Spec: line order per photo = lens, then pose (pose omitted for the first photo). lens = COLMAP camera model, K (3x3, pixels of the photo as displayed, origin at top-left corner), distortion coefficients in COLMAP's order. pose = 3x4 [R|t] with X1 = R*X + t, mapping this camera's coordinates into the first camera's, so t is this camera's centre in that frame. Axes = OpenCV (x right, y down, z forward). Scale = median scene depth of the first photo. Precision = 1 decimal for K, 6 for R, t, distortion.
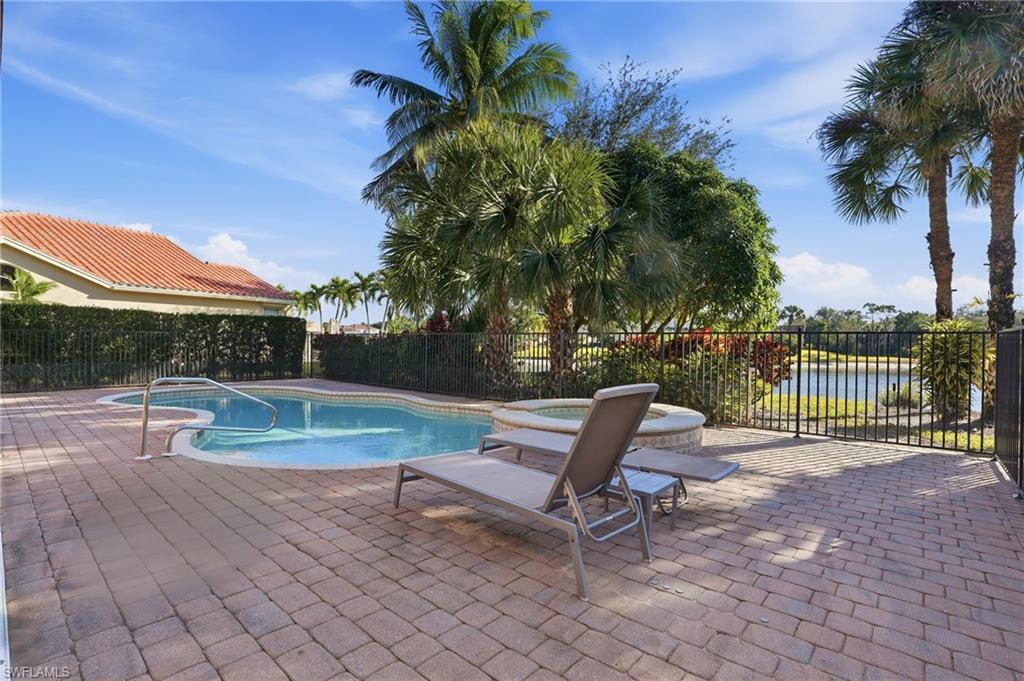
lens RADIAL K [[476.2, 0, 516.5], [0, 476.2, 344.2], [0, 0, 1]] dist [-0.058471, 0.020973]
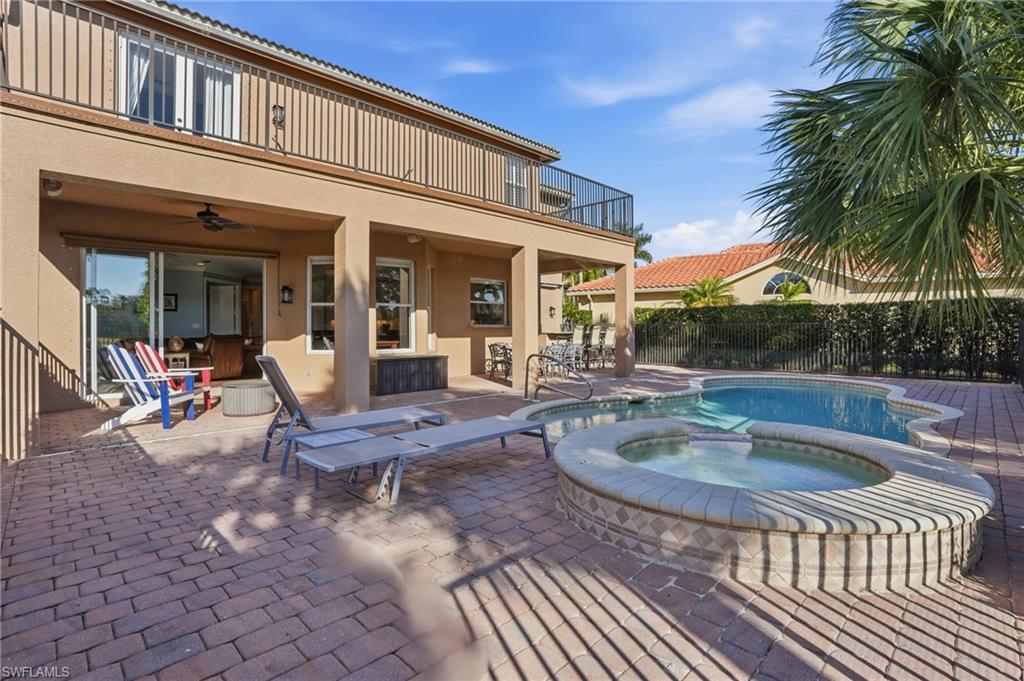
lens RADIAL K [[476.2, 0, 509.2], [0, 476.2, 336.9], [0, 0, 1]] dist [-0.058471, 0.020973]
pose [[-0.054827, -0.002272, -0.998493, 0.390461], [0.000314, 0.999997, -0.002293, 0.006457], [0.998496, -0.000439, -0.054826, 0.407566]]
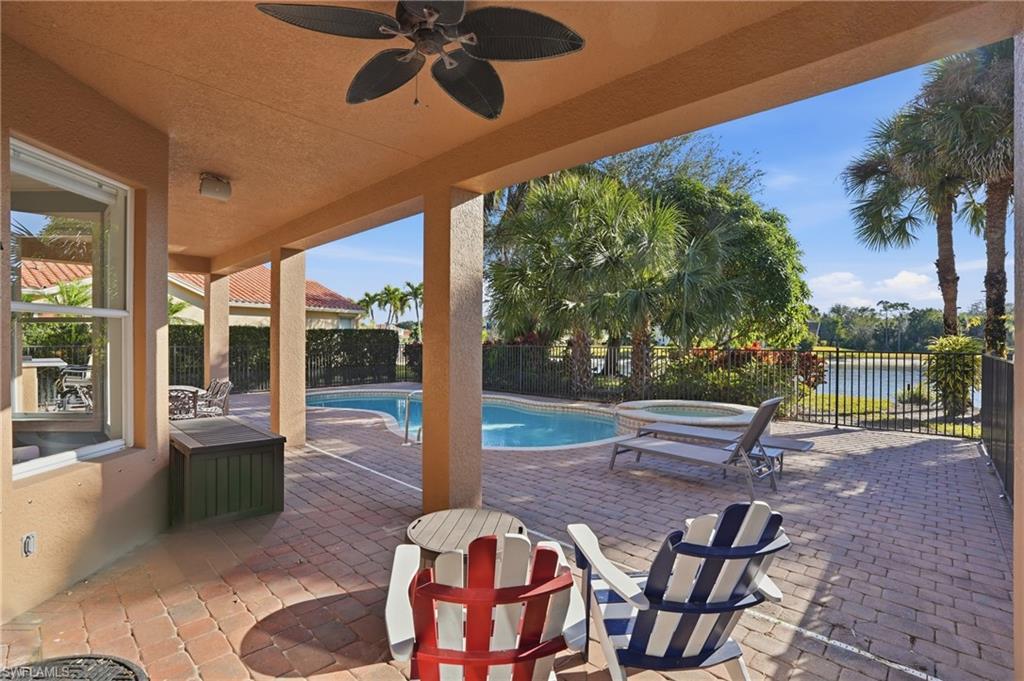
lens RADIAL K [[476.2, 0, 505.4], [0, 476.2, 338.6], [0, 0, 1]] dist [-0.058471, 0.020973]
pose [[0.999420, -0.008536, -0.032962, -0.203531], [0.008492, 0.999963, -0.001466, -0.043760], [0.032973, 0.001185, 0.999456, -0.248149]]
